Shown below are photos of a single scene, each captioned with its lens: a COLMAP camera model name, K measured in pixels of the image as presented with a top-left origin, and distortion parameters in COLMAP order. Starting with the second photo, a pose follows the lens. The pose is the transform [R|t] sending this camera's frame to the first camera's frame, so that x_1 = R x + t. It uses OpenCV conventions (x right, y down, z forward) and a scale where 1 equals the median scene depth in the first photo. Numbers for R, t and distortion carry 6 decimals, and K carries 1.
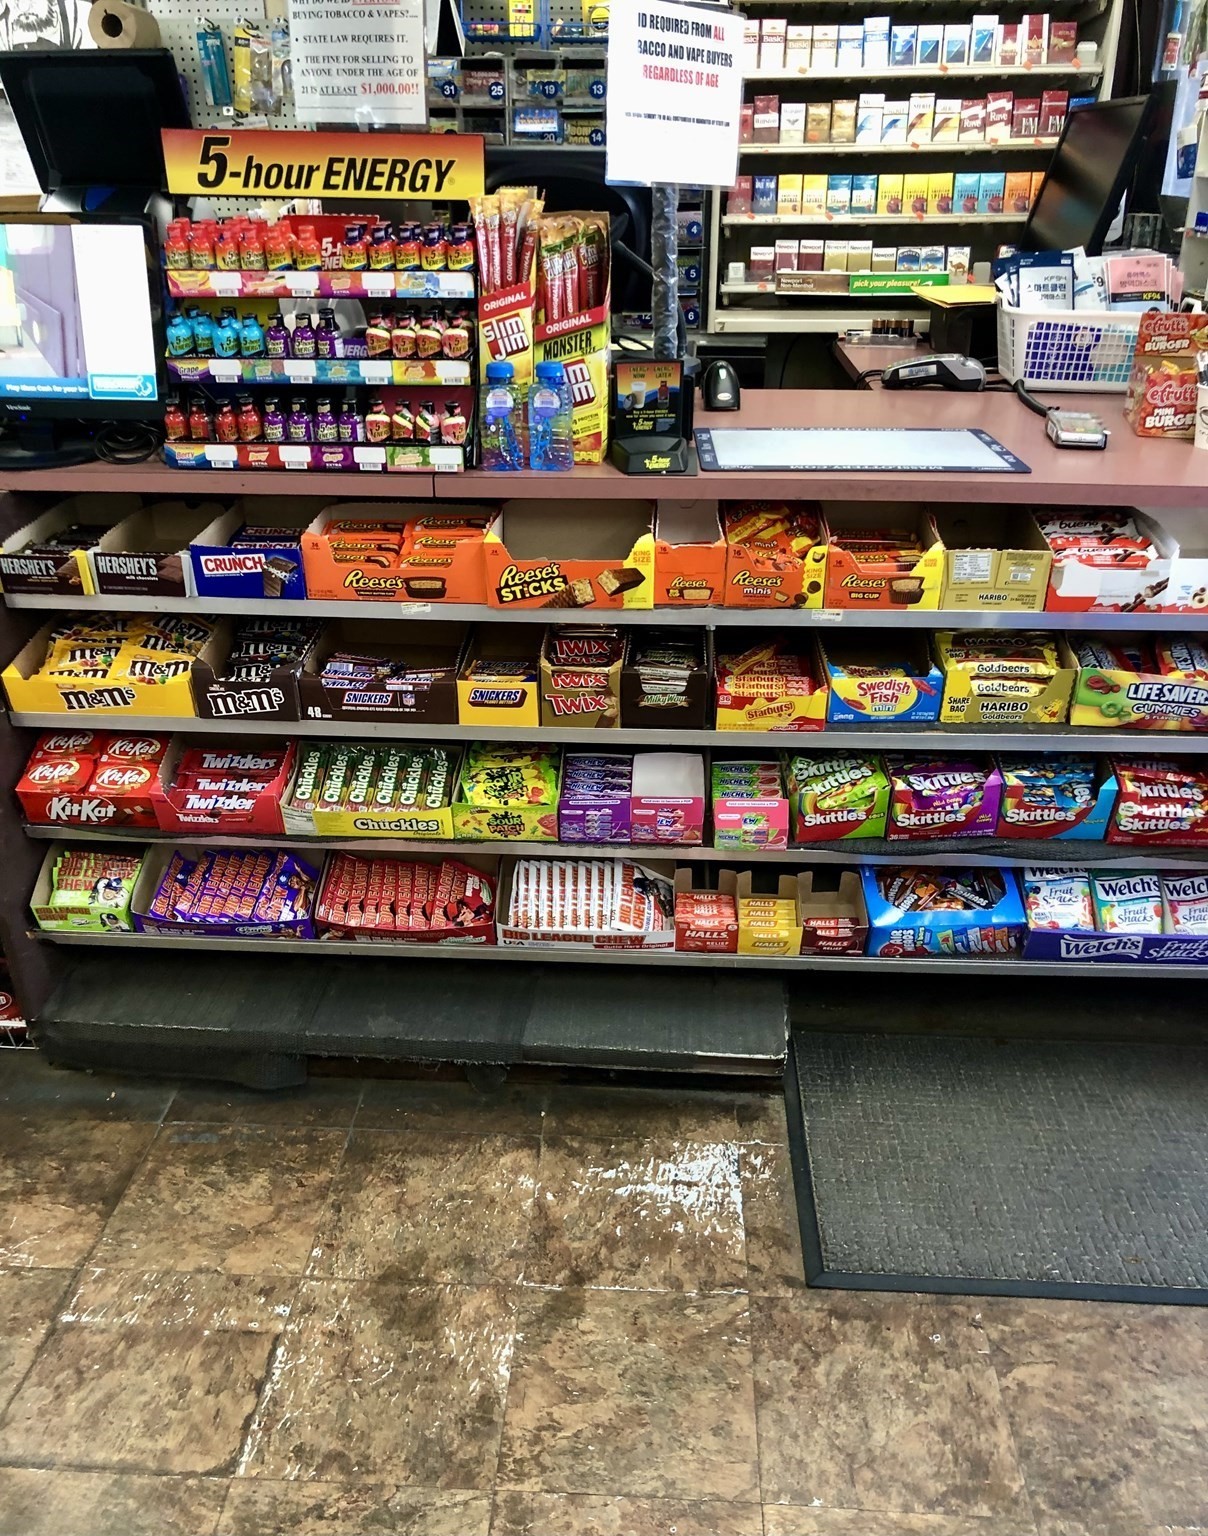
lens RADIAL K [[1334.4, 0, 600.2], [0, 1334.4, 771.1], [0, 0, 1]] dist [0.033978, -0.042796]
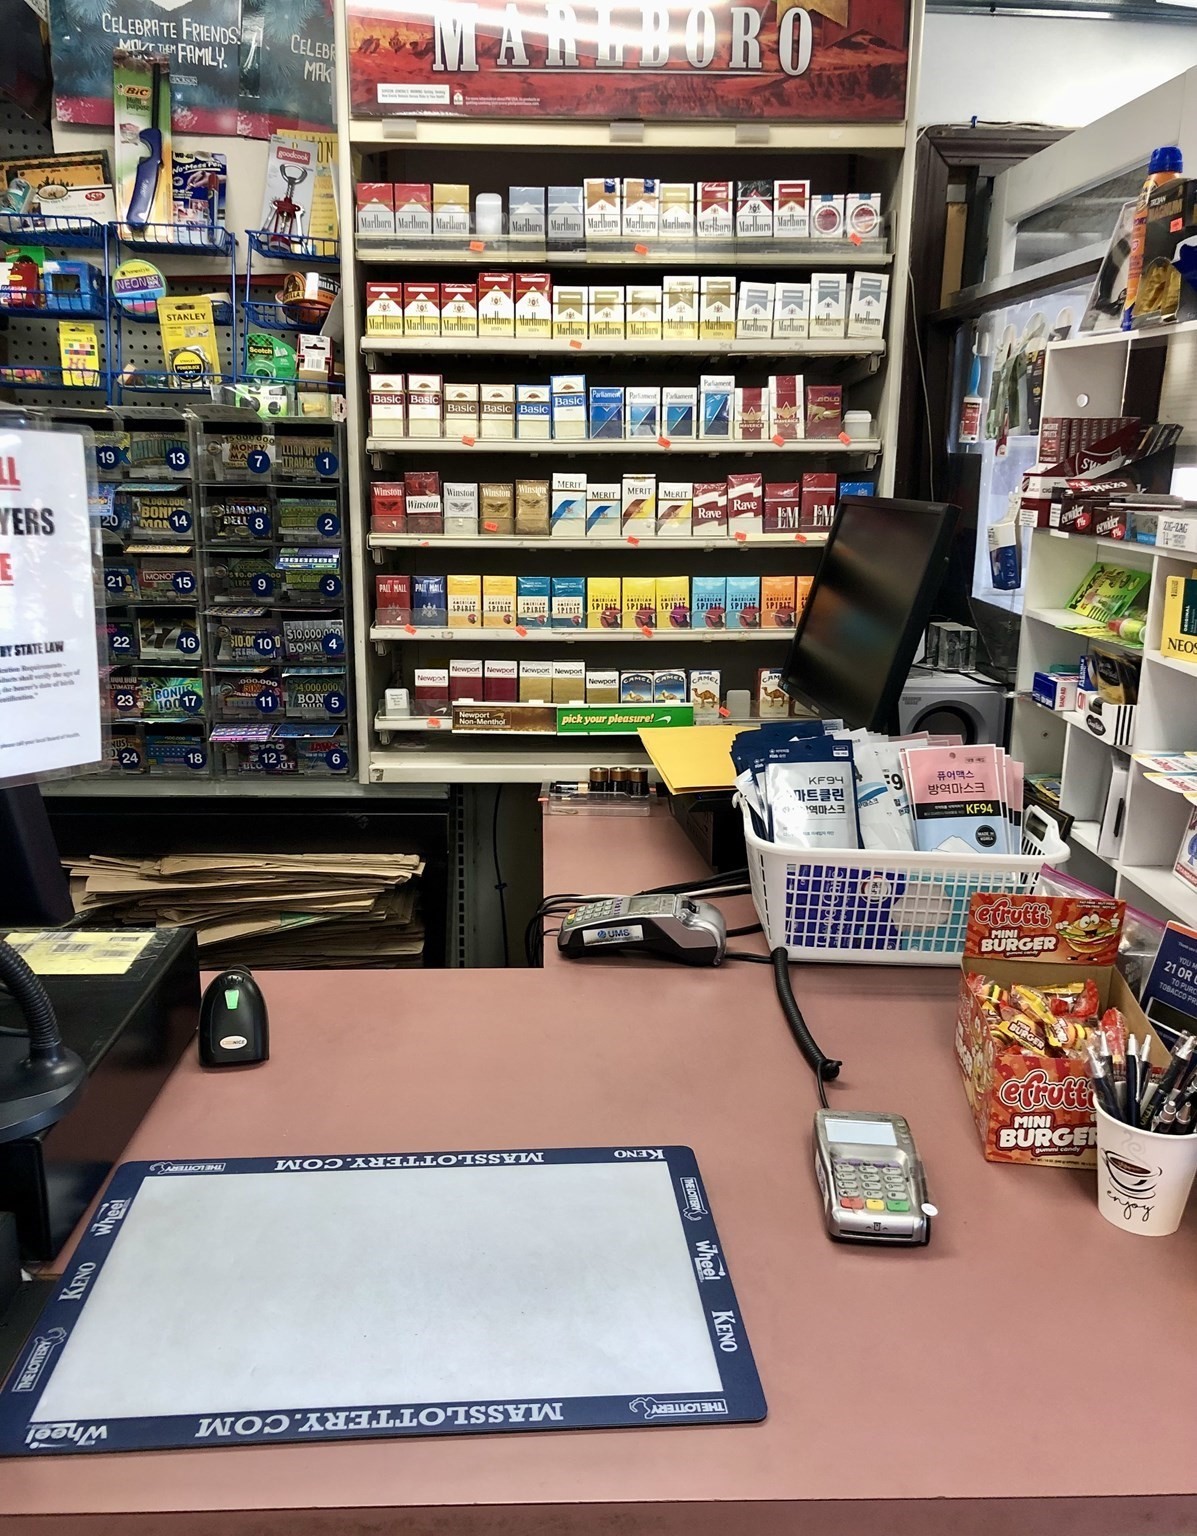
lens RADIAL K [[1316.3, 0, 596.3], [0, 1316.3, 768.1], [0, 0, 1]] dist [0.041559, -0.039282]
pose [[0.994410, -0.013521, 0.104714, 0.142158], [0.033319, 0.981275, -0.189709, -0.218573], [-0.100188, 0.192138, 0.976240, 0.347571]]
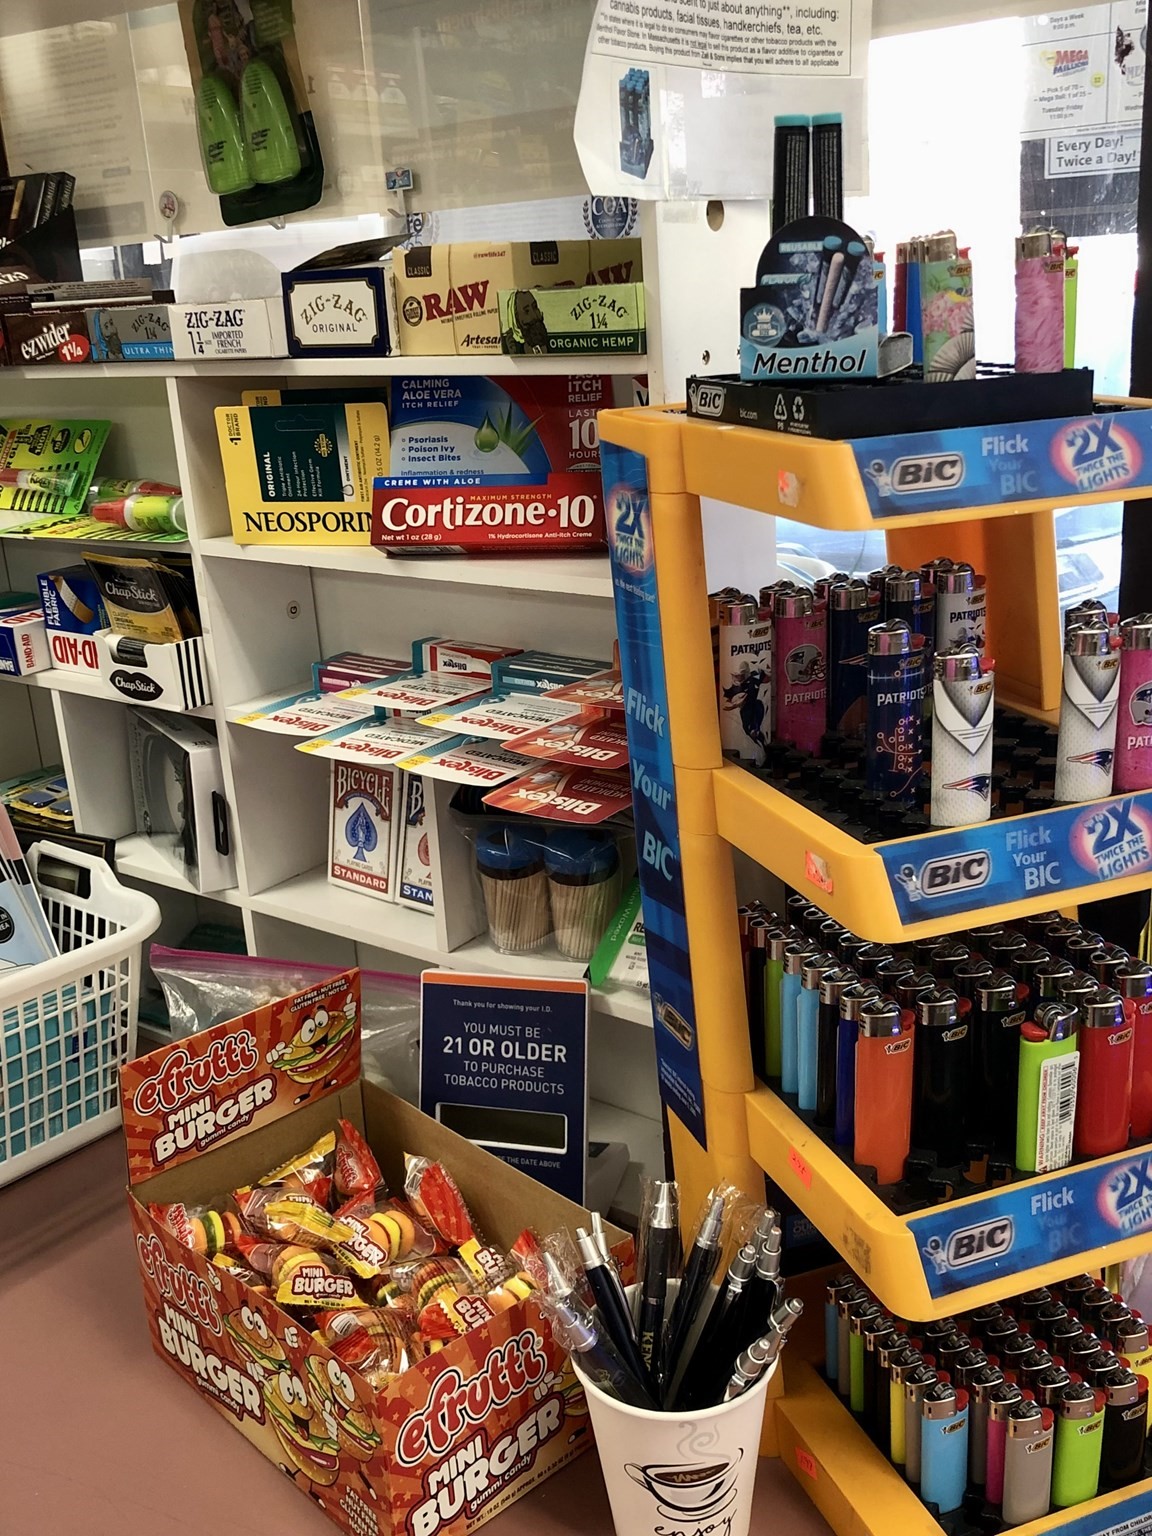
lens RADIAL K [[1509.6, 0, 574.9], [0, 1509.6, 755.3], [0, 0, 1]] dist [0.007289, 0.000000]
pose [[0.544867, -0.290180, 0.786712, 0.167551], [0.410600, 0.910365, 0.051413, -0.282863], [-0.731114, 0.295010, 0.615176, 0.532799]]
